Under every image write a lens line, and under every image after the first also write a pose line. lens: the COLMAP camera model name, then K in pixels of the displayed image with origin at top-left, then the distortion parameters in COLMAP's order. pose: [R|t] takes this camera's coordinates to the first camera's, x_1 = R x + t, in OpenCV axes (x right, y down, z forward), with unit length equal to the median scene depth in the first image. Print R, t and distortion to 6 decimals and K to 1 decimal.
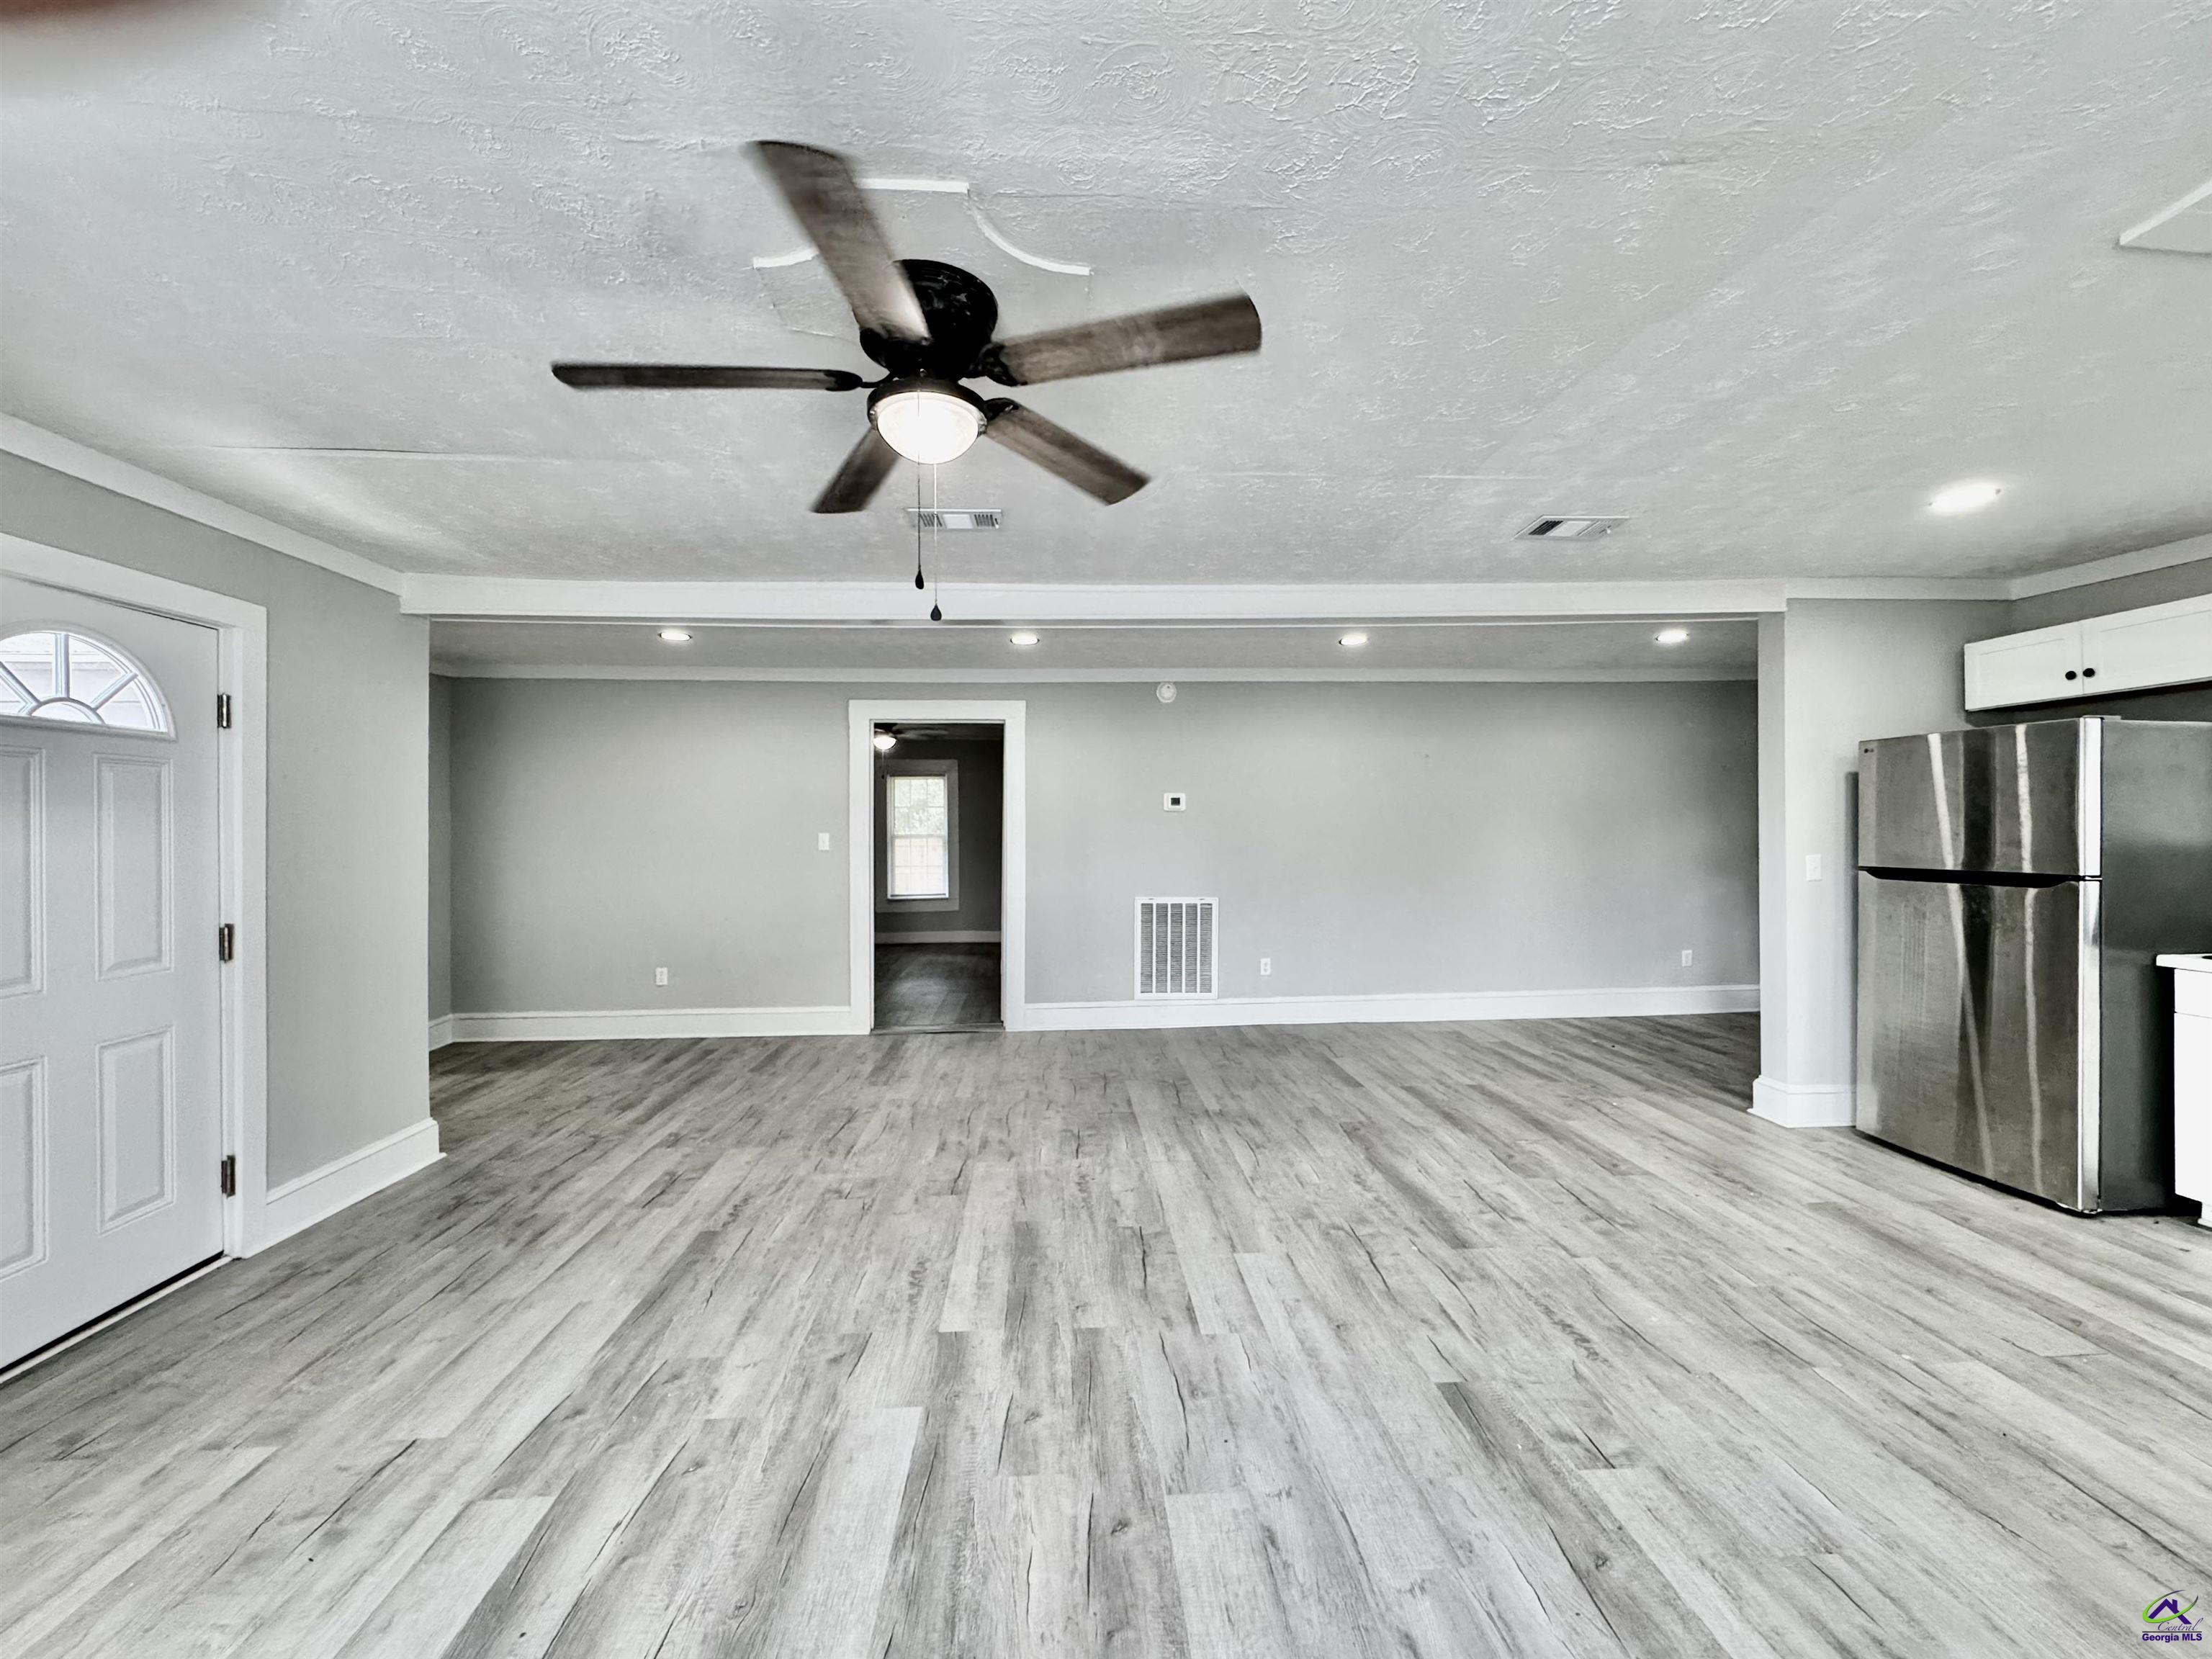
lens RADIAL K [[884.0, 0, 1111.1], [0, 884.0, 822.3], [0, 0, 1]] dist [-0.006037, 0.001010]
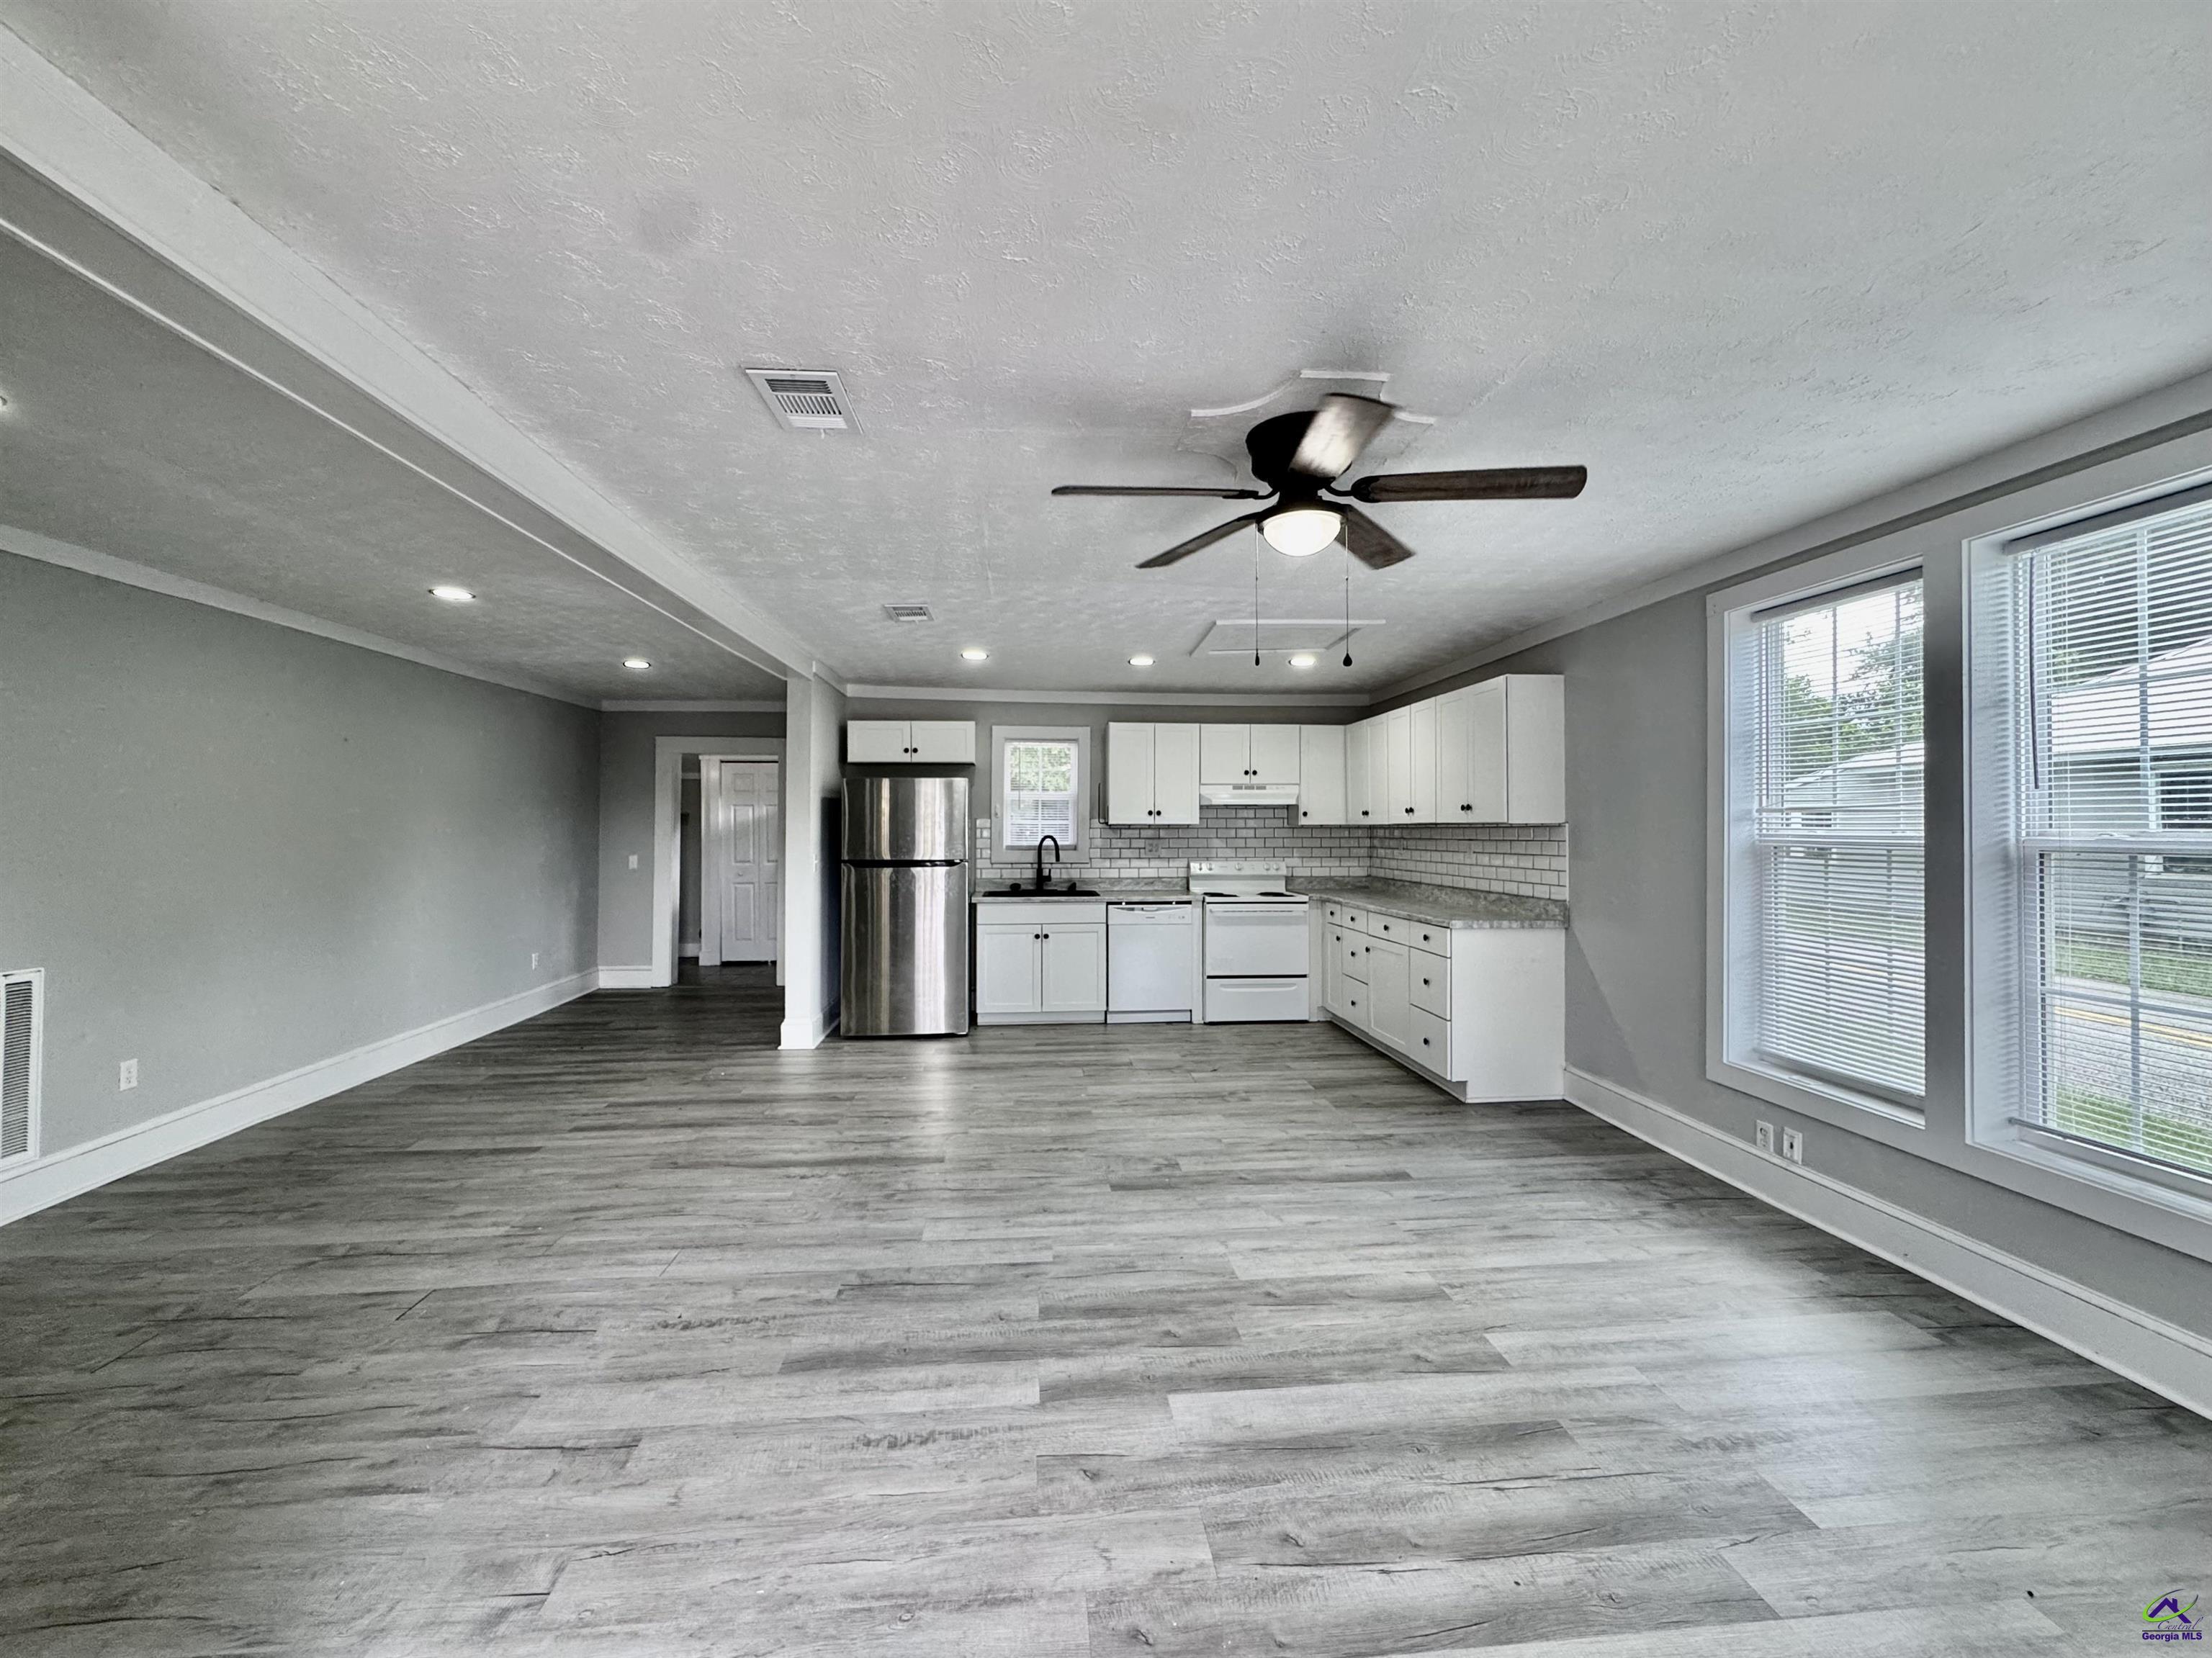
lens RADIAL K [[883.9, 0, 1100.4], [0, 883.9, 825.5], [0, 0, 1]] dist [-0.006037, 0.001010]
pose [[-0.022334, 0.008893, 0.999711, -0.875551], [-0.004151, 0.999951, -0.008988, 0.002131], [-0.999742, -0.004350, -0.022295, 0.771319]]
